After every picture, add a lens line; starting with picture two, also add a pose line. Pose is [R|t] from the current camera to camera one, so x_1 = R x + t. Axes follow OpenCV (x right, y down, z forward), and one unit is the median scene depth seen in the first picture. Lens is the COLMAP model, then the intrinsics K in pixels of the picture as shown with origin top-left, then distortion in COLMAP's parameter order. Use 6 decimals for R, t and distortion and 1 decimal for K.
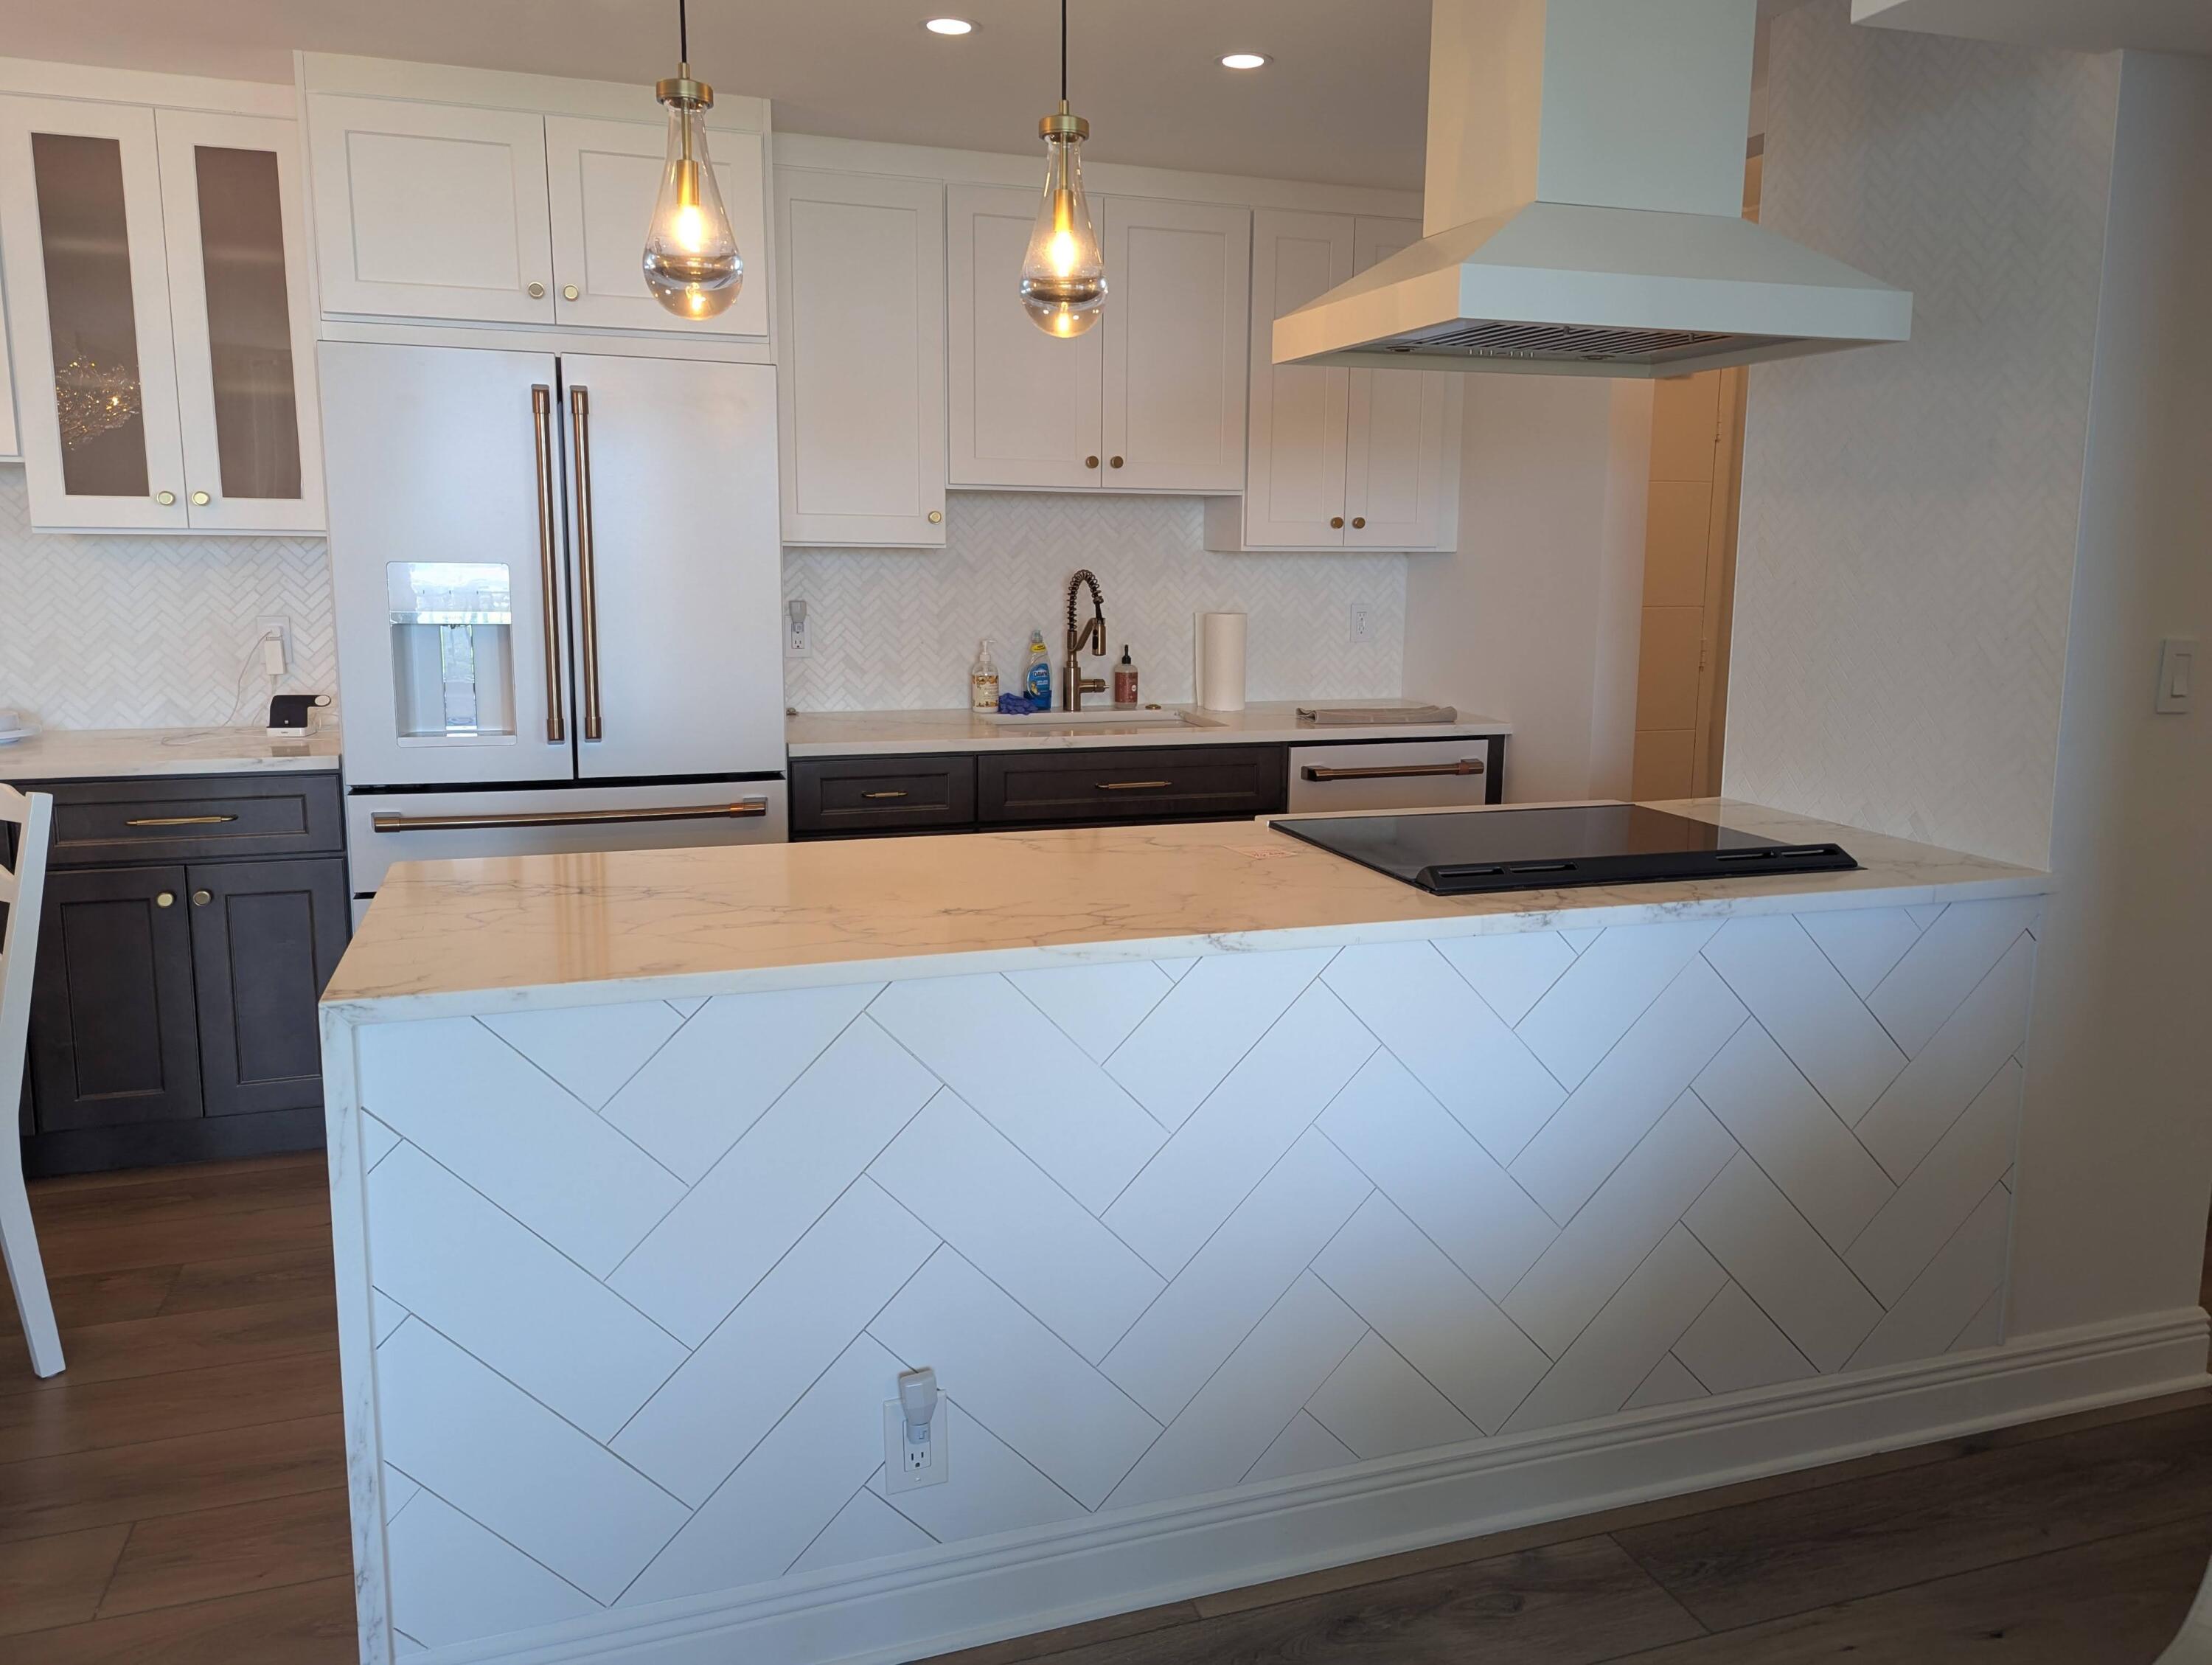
lens RADIAL K [[1650.7, 0, 1158.6], [0, 1650.7, 794.2], [0, 0, 1]] dist [0.069774, -0.051969]
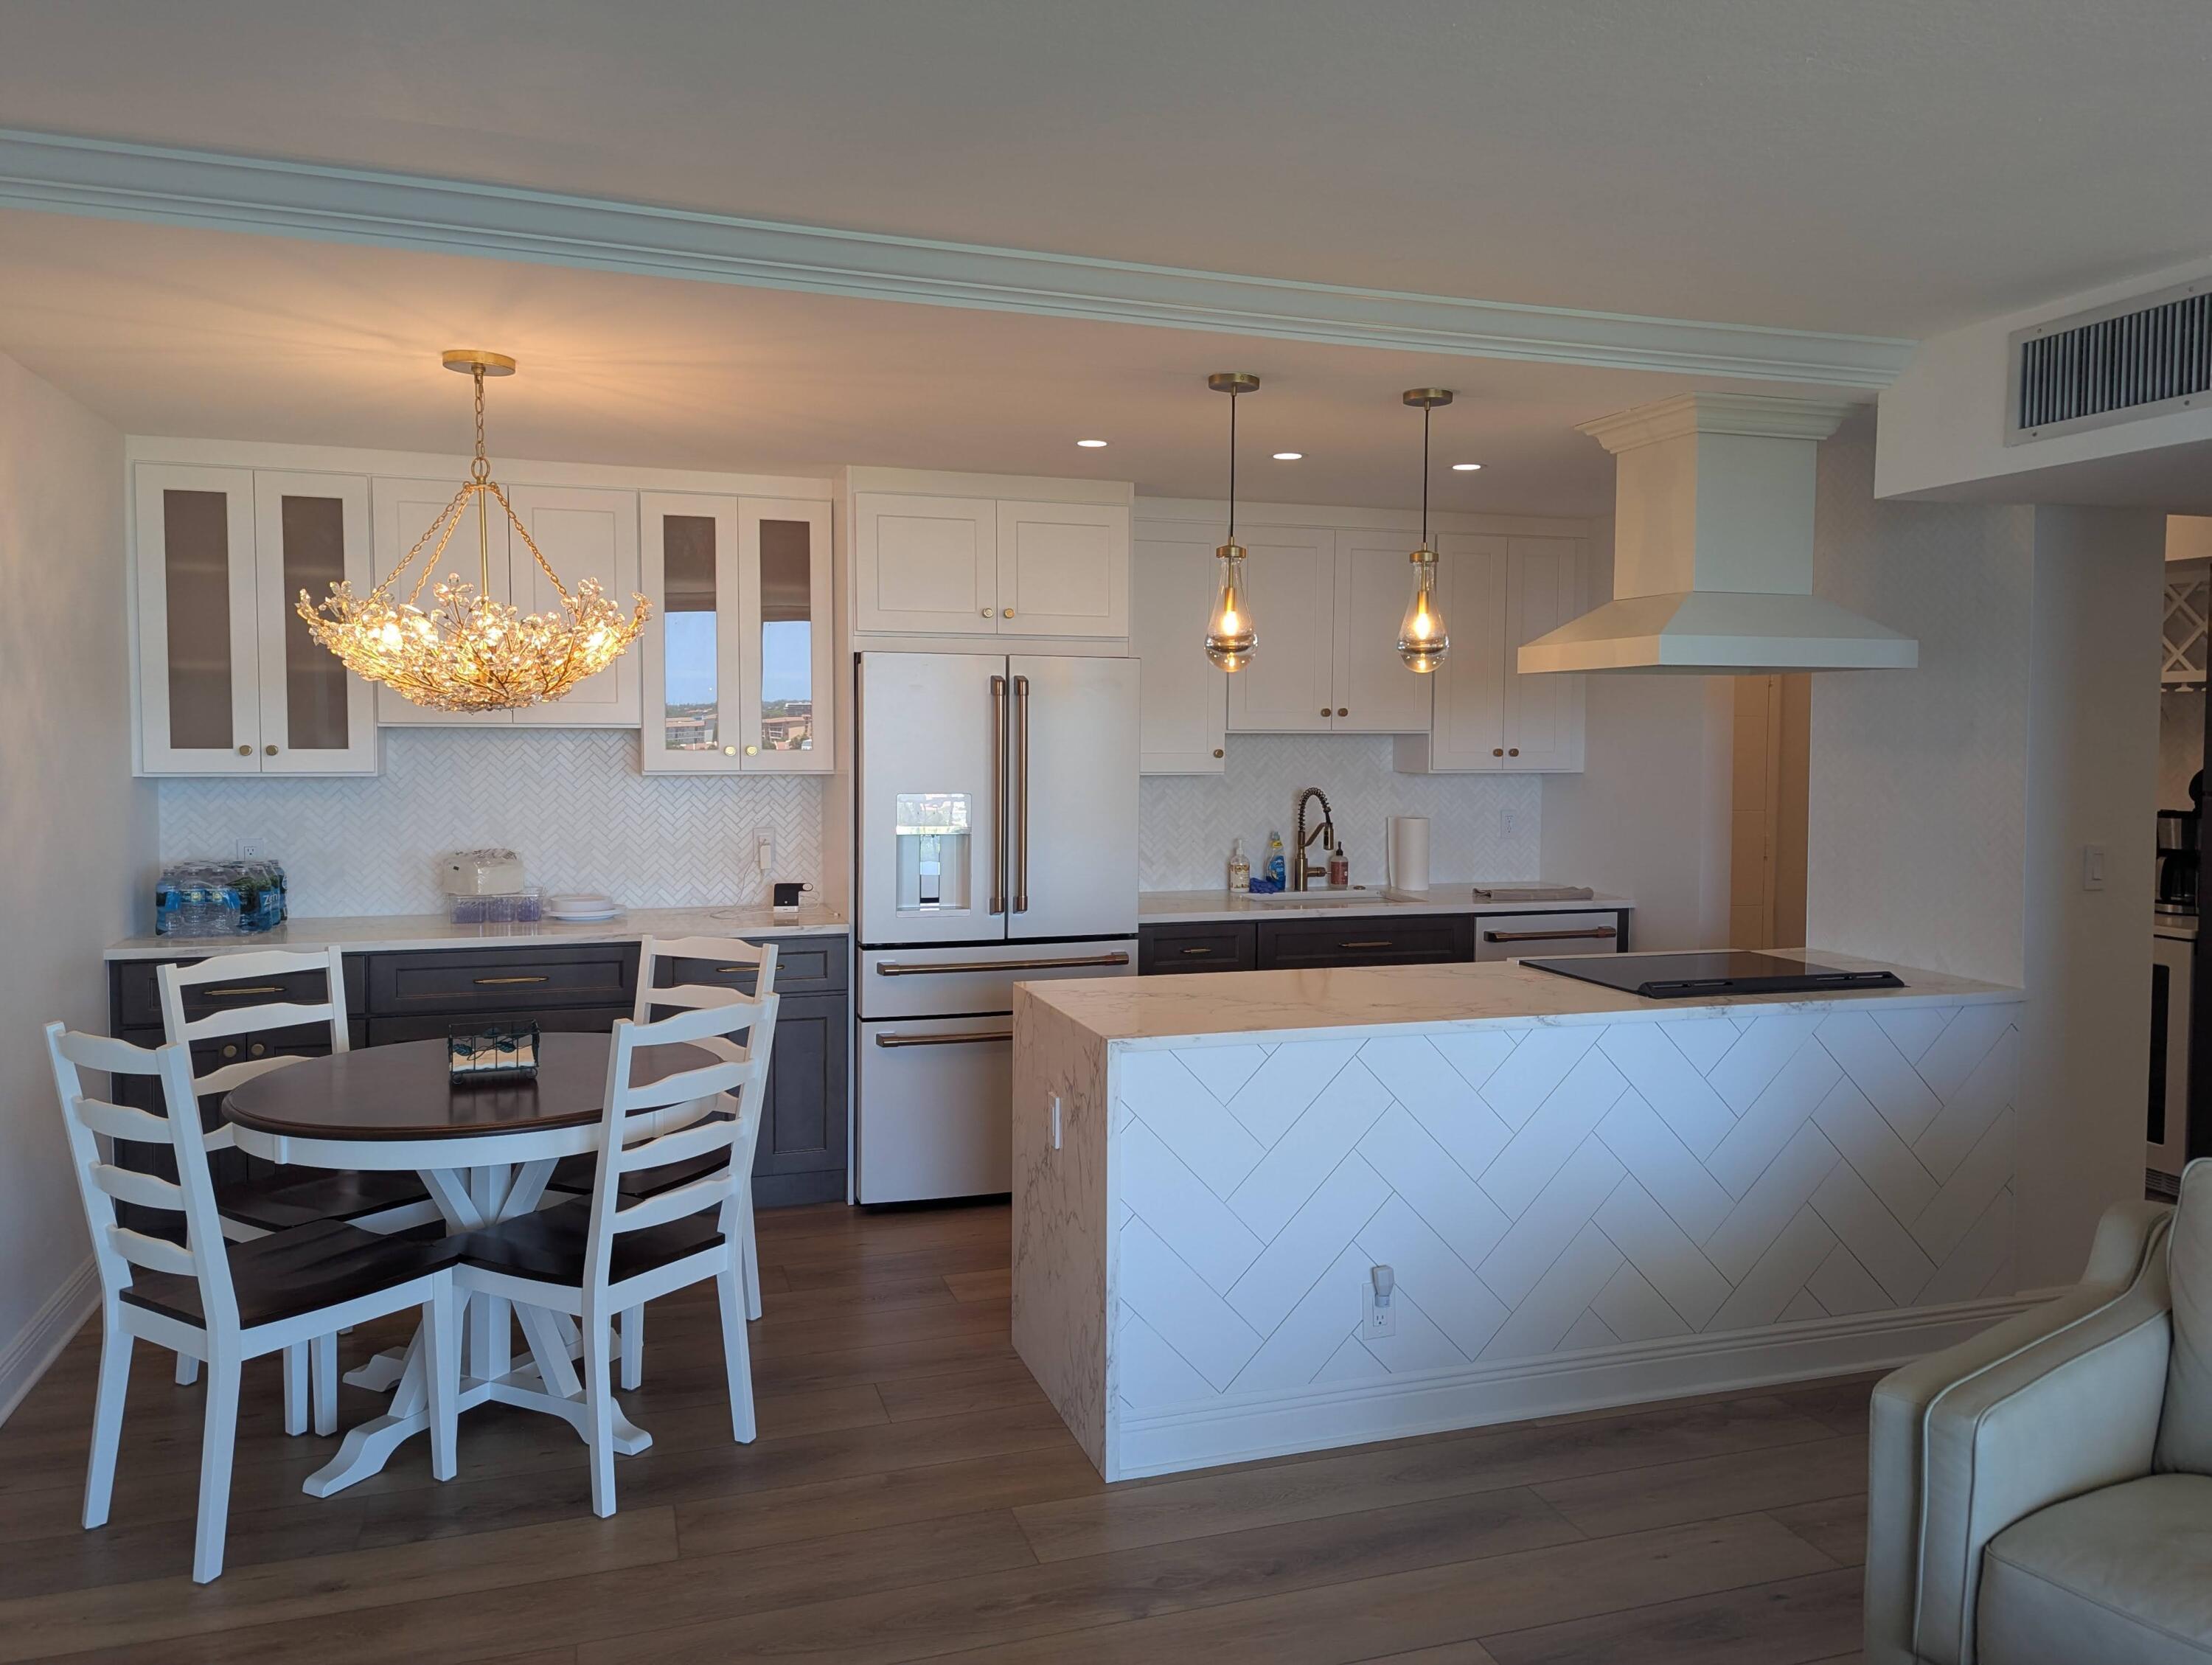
lens RADIAL K [[1650.7, 0, 1161.5], [0, 1650.7, 800.0], [0, 0, 1]] dist [0.069774, -0.051969]
pose [[0.999968, -0.004971, -0.006189, -0.203795], [0.004277, 0.994209, -0.107380, 0.025438], [0.006687, 0.107350, 0.994199, -0.445697]]
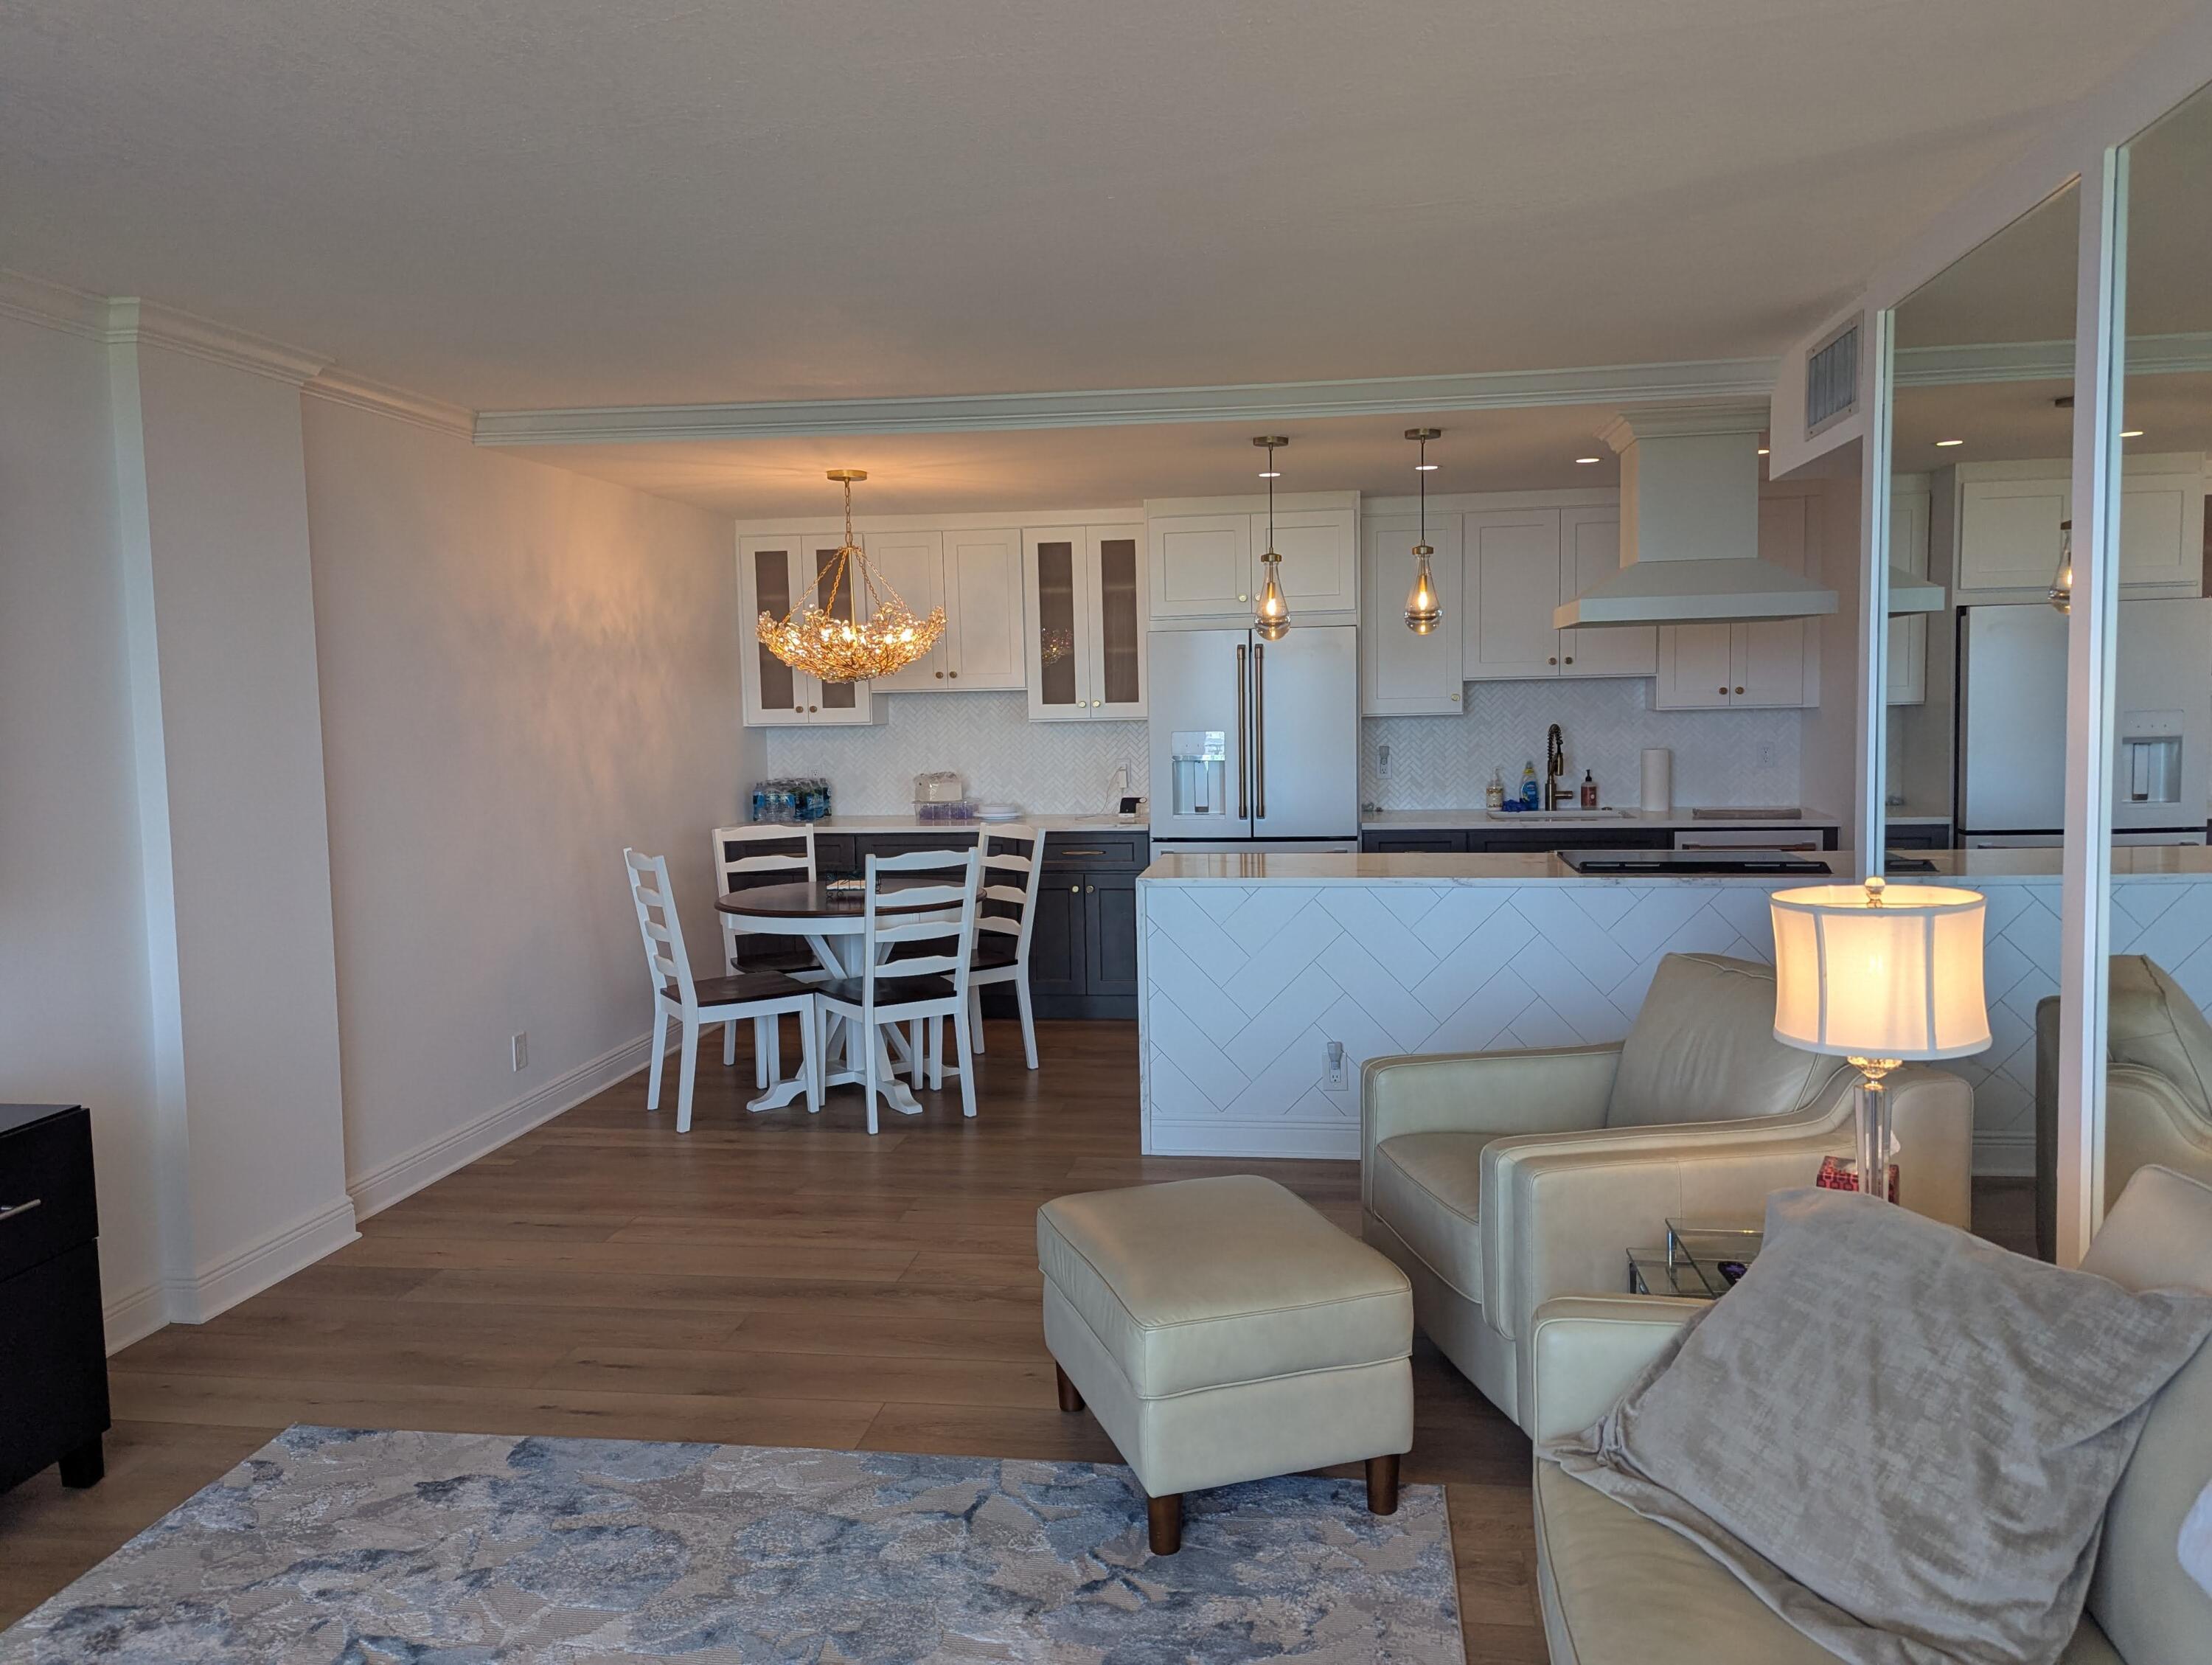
lens RADIAL K [[1650.7, 0, 1111.2], [0, 1650.7, 812.8], [0, 0, 1]] dist [0.069774, -0.051969]
pose [[0.884581, 0.004520, -0.466364, 0.419283], [-0.039840, 0.997030, -0.065905, 0.098199], [0.464682, 0.076878, 0.882134, -0.819386]]
